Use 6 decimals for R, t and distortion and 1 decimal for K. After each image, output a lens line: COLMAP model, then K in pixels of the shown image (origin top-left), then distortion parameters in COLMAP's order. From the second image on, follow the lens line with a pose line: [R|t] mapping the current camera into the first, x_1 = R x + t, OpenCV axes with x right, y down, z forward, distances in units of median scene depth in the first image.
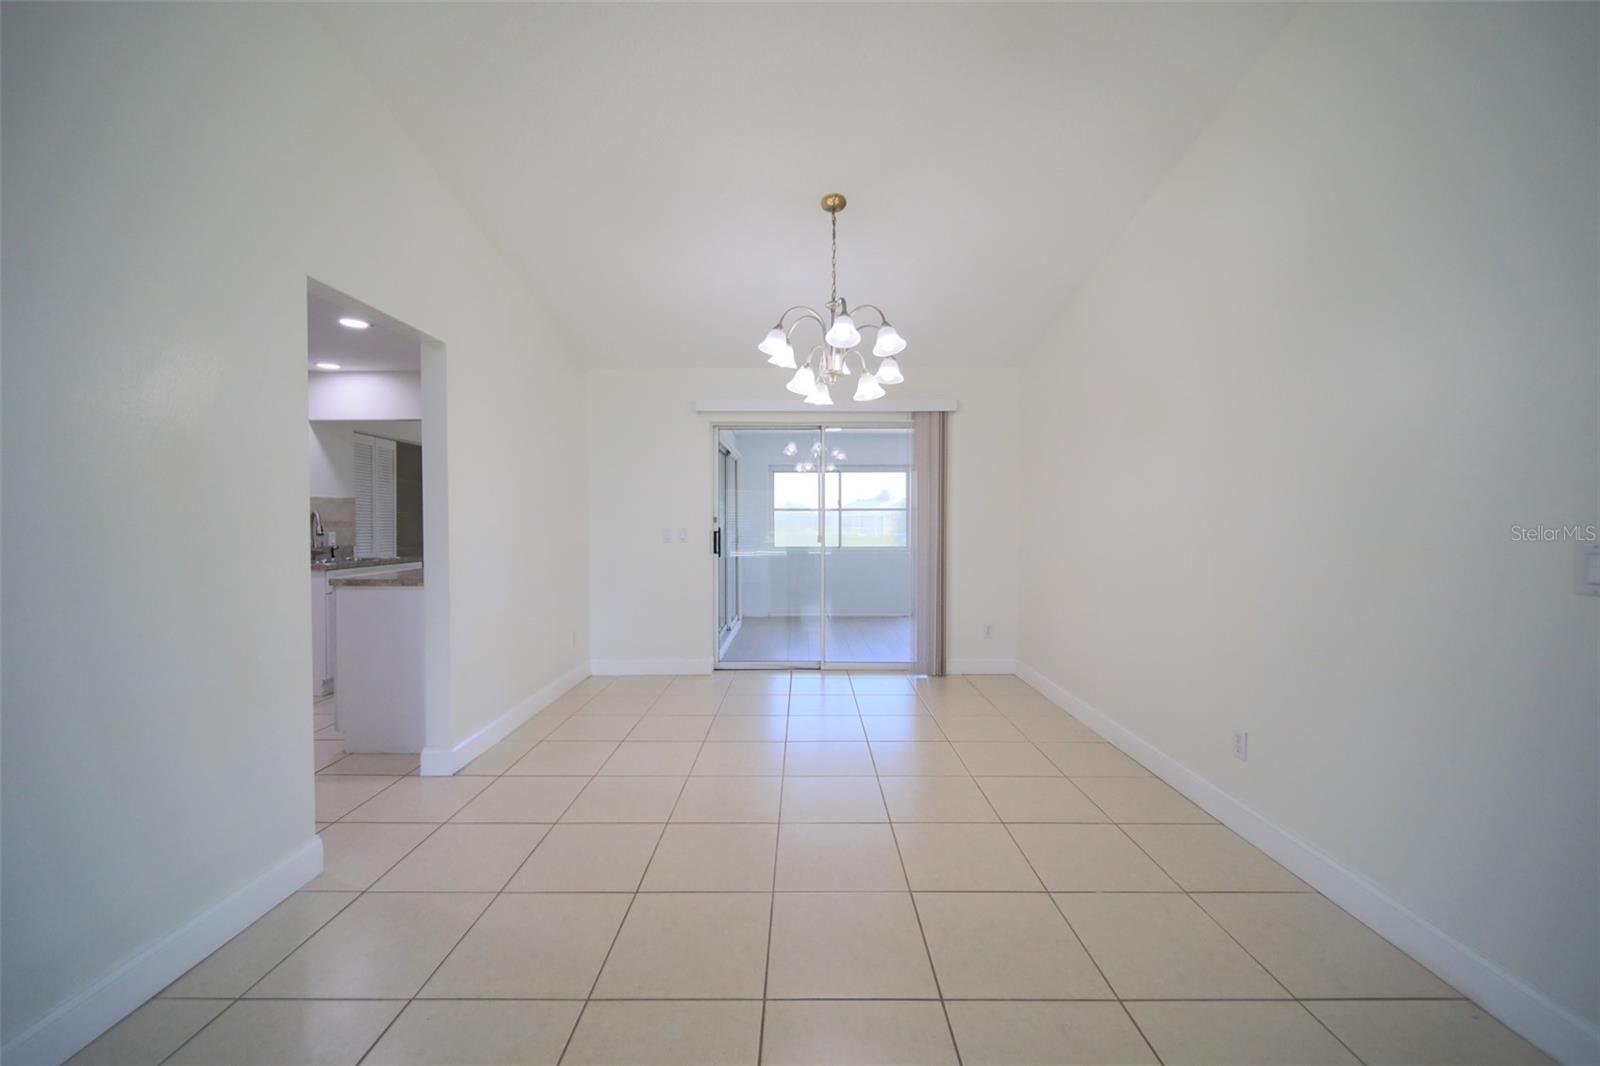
lens RADIAL K [[589.3, 0, 803.1], [0, 589.3, 528.4], [0, 0, 1]] dist [-0.000944, 0.000249]
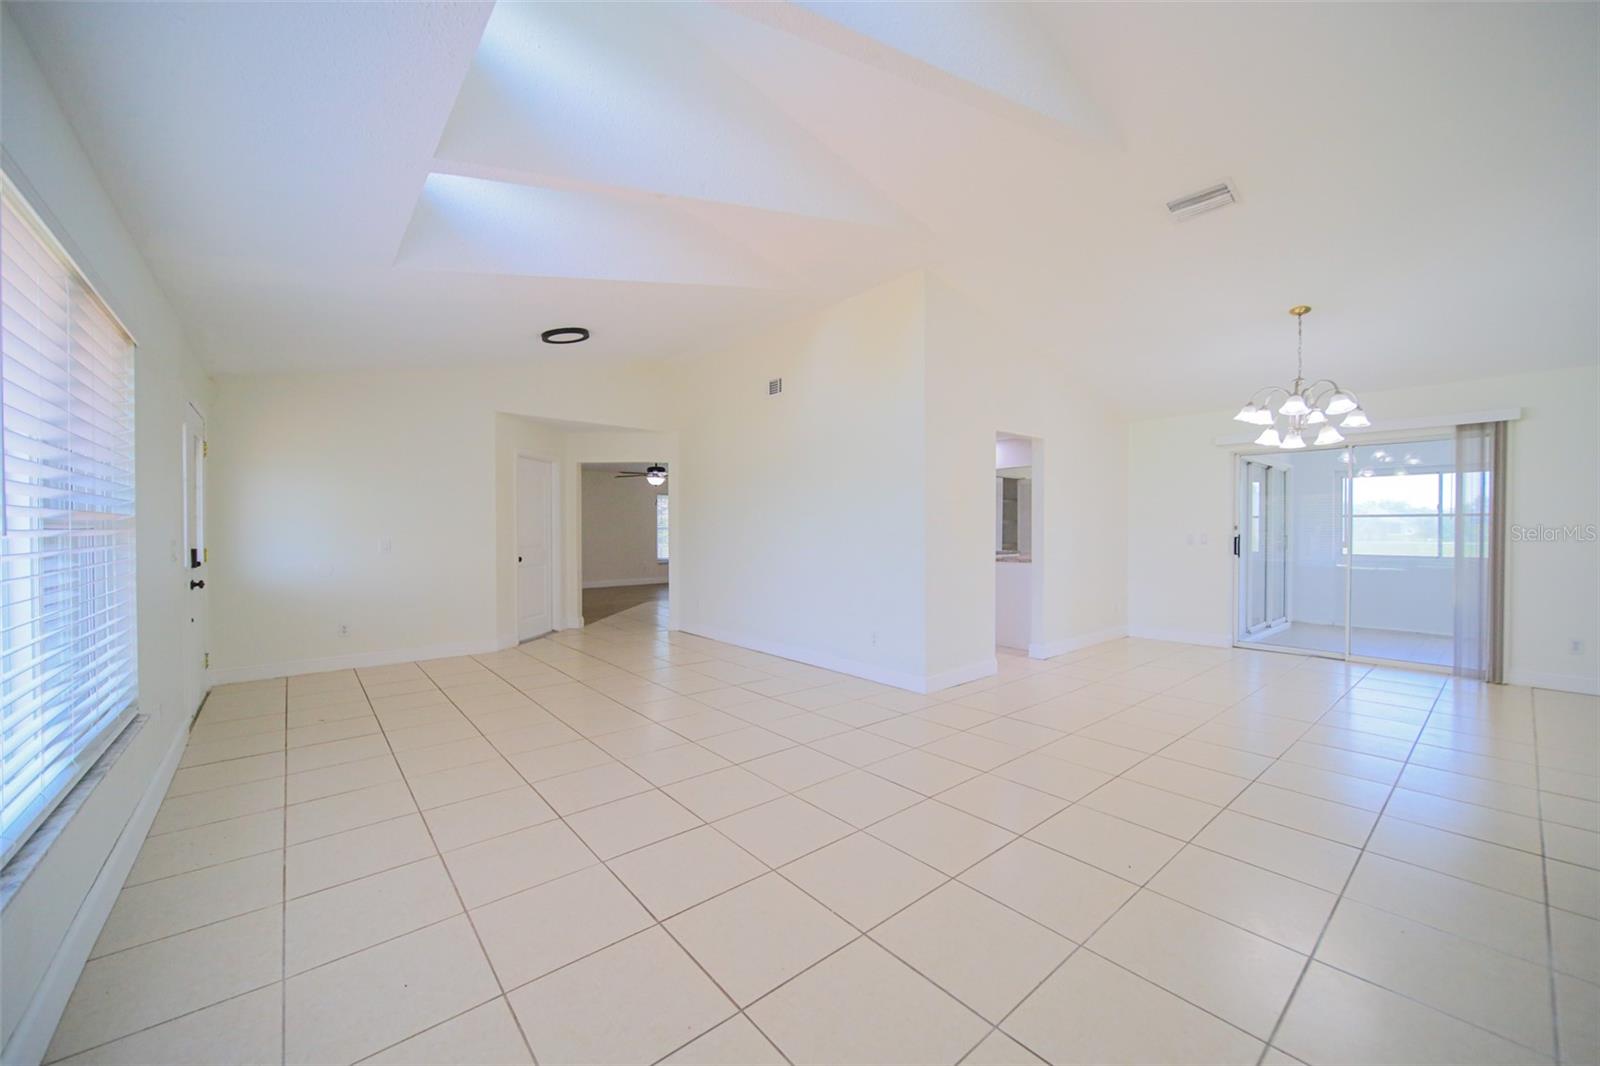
lens RADIAL K [[589.3, 0, 794.2], [0, 589.3, 533.6], [0, 0, 1]] dist [-0.000944, 0.000249]
pose [[0.622705, 0.010186, -0.782390, 0.255134], [-0.010580, 0.999933, 0.004598, 0.002063], [0.782385, 0.005414, 0.622772, -0.536152]]
